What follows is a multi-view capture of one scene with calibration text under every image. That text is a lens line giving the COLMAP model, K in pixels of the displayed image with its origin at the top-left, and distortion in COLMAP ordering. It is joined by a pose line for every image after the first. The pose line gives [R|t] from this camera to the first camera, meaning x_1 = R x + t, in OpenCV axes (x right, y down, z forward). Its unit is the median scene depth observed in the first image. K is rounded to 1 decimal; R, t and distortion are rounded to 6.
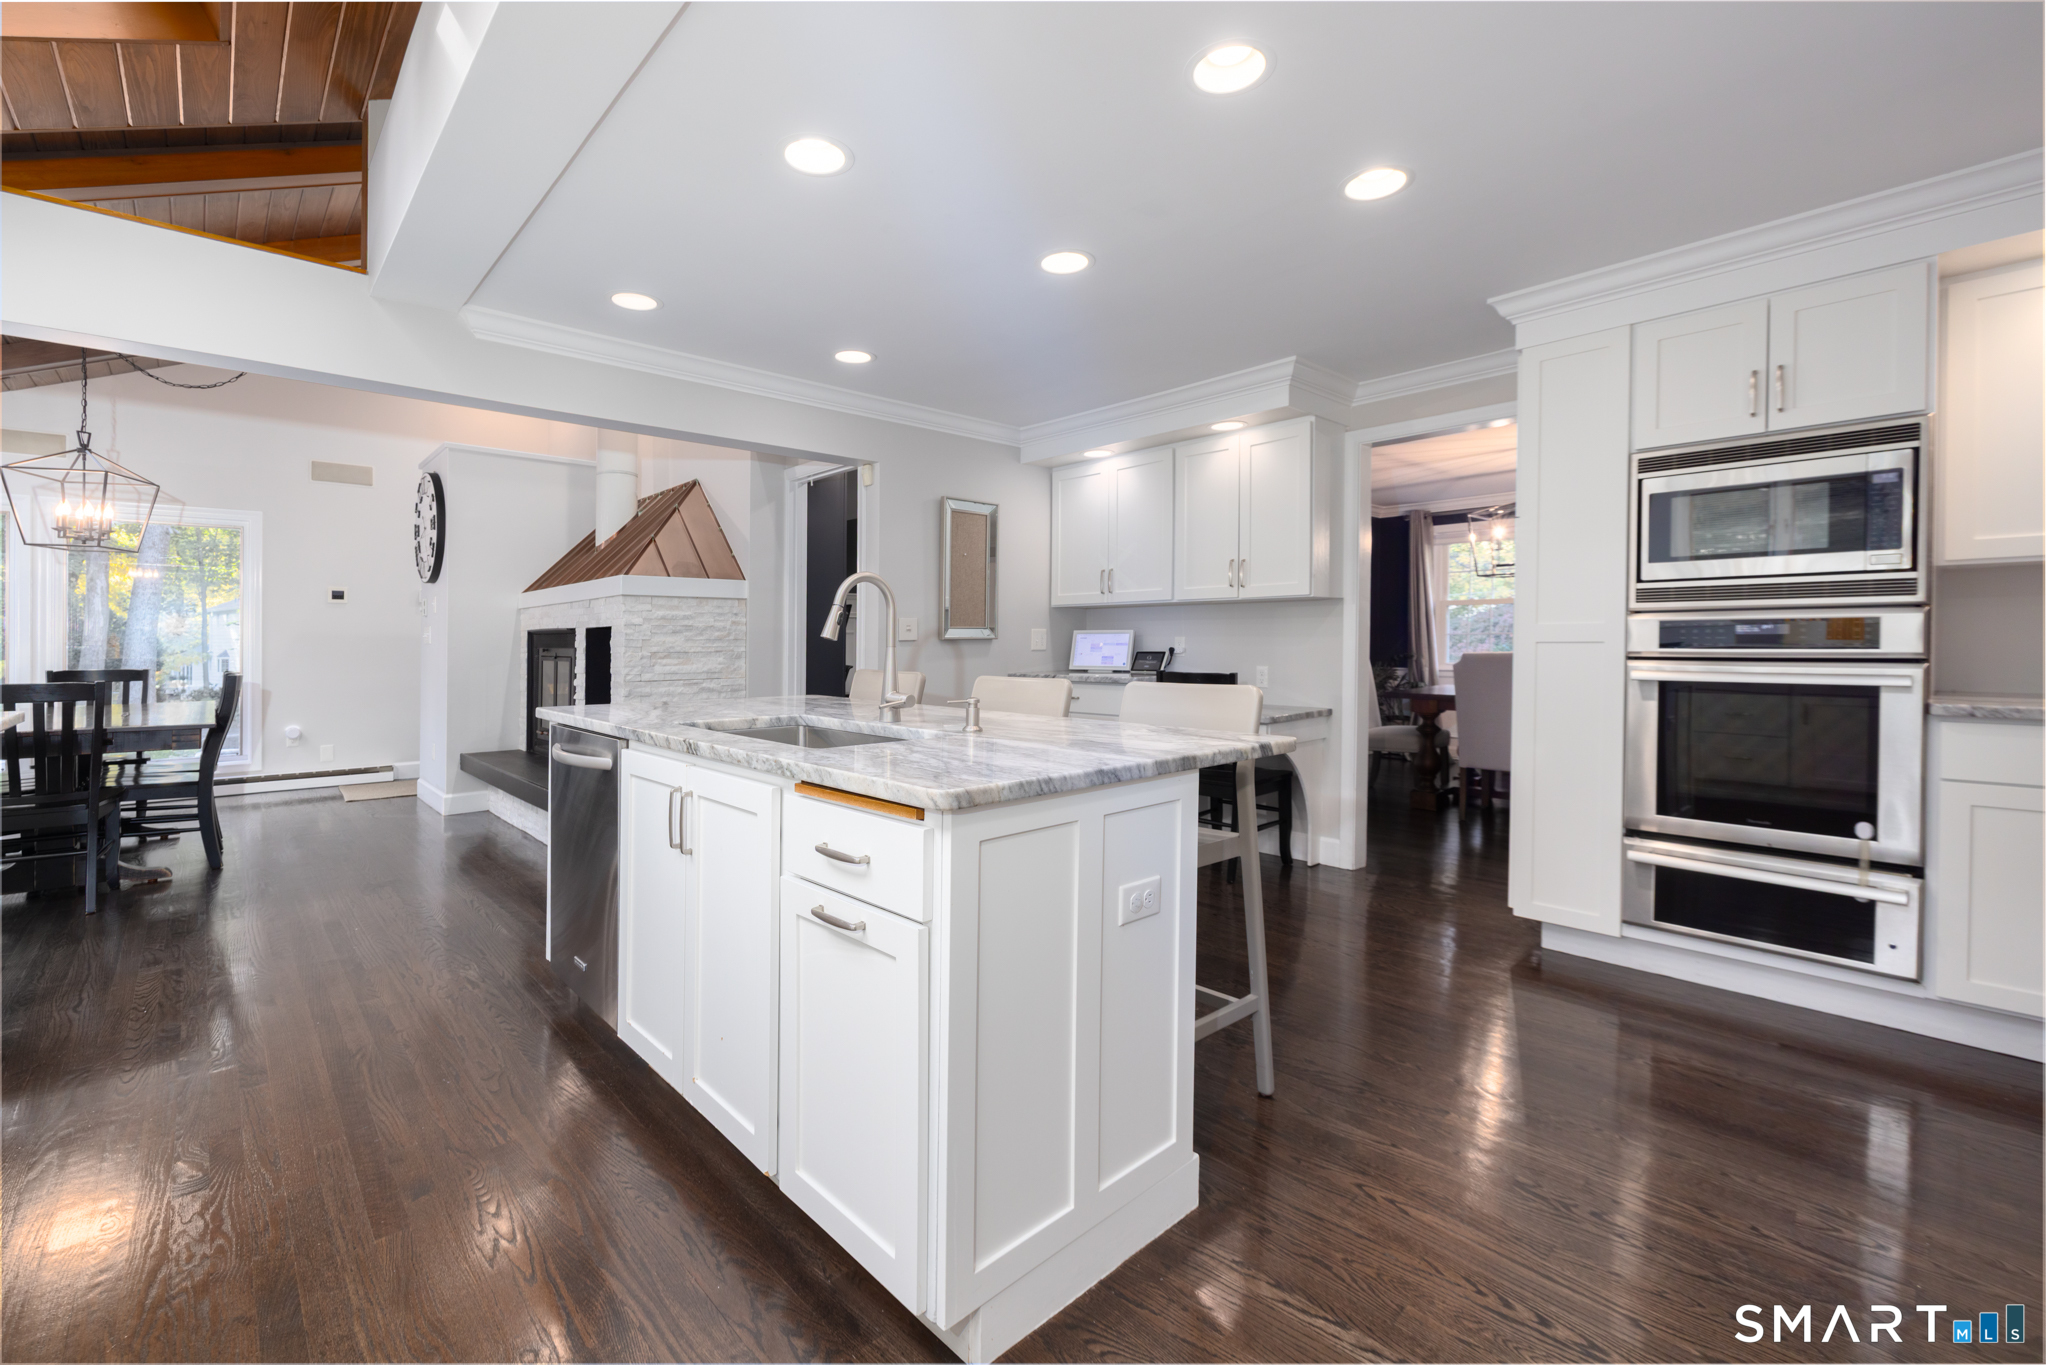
lens RADIAL K [[843.5, 0, 996.9], [0, 843.5, 692.8], [0, 0, 1]] dist [-0.000079, -0.000096]
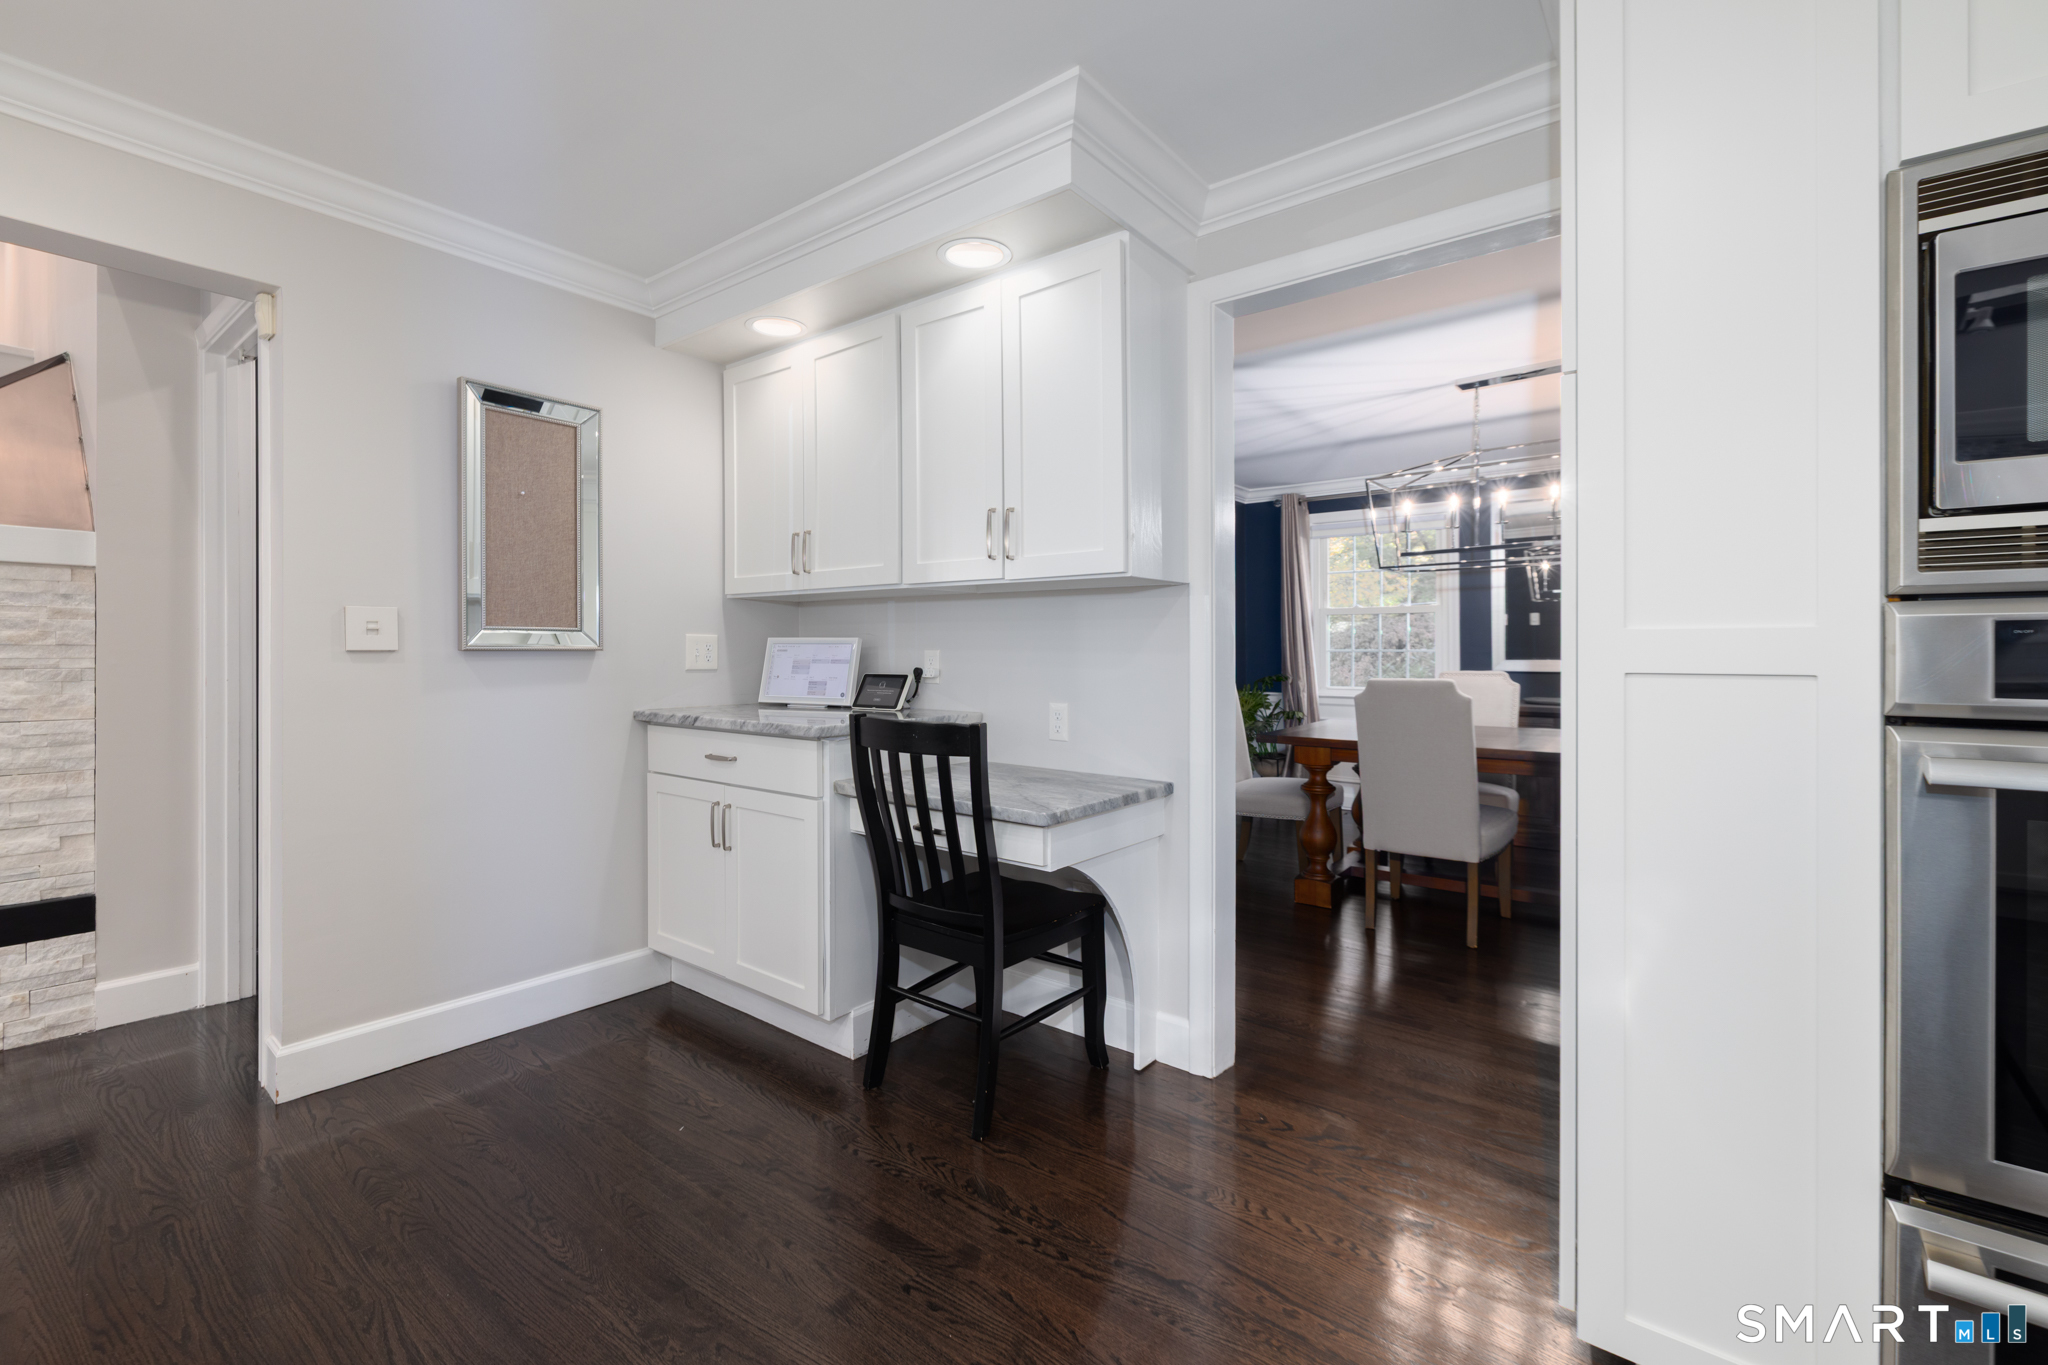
lens RADIAL K [[874.2, 0, 1013.6], [0, 874.2, 655.5], [0, 0, 1]] dist [-0.003318, -0.000385]
pose [[0.986174, 0.010788, 0.165361, 0.185969], [-0.001198, 0.998317, -0.057984, -0.029122], [-0.165708, 0.056985, 0.984527, 0.418021]]
